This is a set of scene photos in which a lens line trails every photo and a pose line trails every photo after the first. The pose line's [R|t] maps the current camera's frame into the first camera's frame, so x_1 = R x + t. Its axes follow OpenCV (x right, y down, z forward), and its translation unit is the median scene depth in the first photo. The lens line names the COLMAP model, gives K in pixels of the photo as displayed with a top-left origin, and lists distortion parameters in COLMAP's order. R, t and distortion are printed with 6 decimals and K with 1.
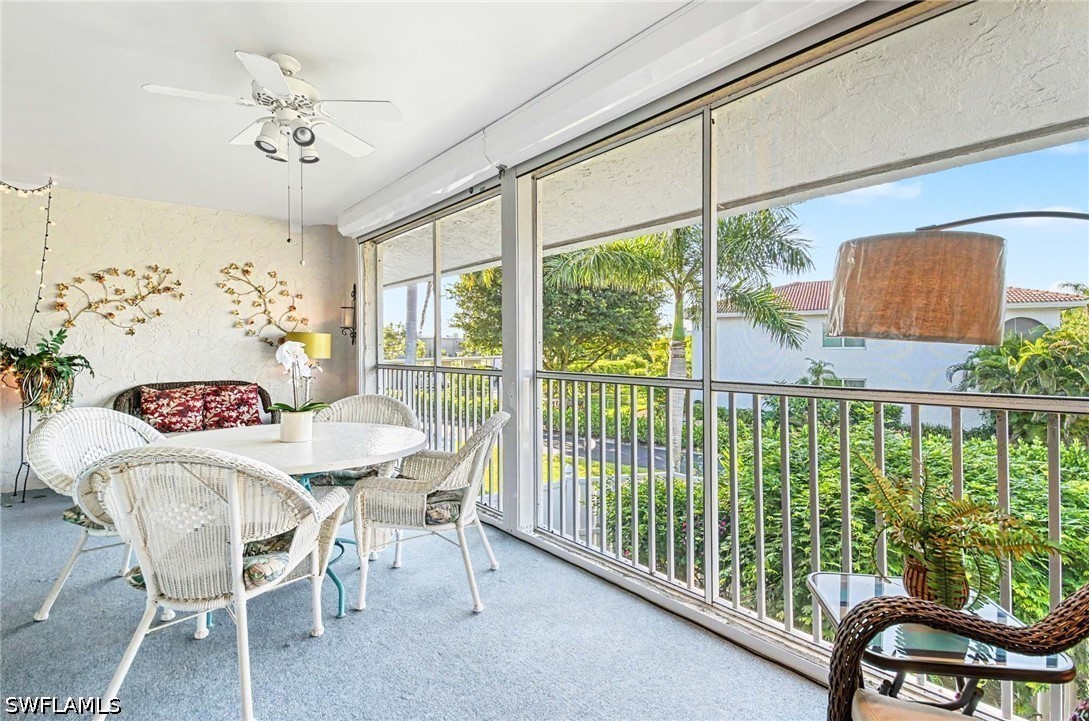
lens RADIAL K [[477.8, 0, 545.2], [0, 477.8, 344.9], [0, 0, 1]] dist [-0.000428, -0.000061]
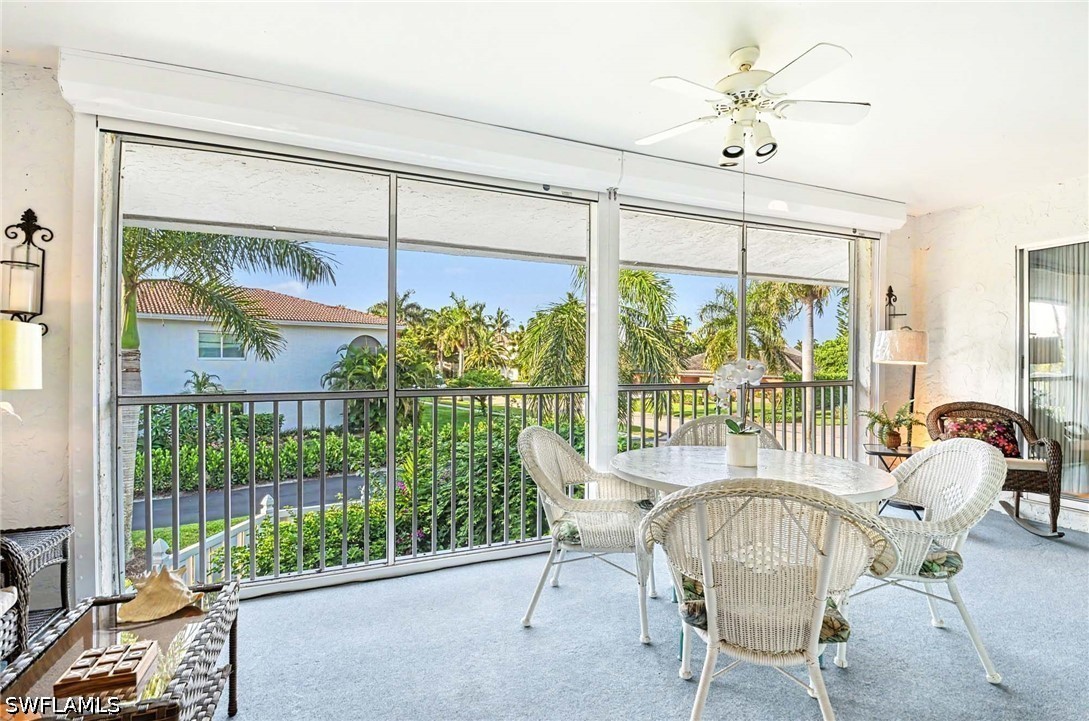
lens RADIAL K [[494.3, 0, 544.5], [0, 494.3, 360.5], [0, 0, 1]] dist [0.001003, -0.000031]
pose [[0.349343, -0.001499, 0.936994, -0.307570], [-0.008089, 0.999957, 0.004615, 0.002135], [-0.936960, -0.009192, 0.349316, 0.194590]]
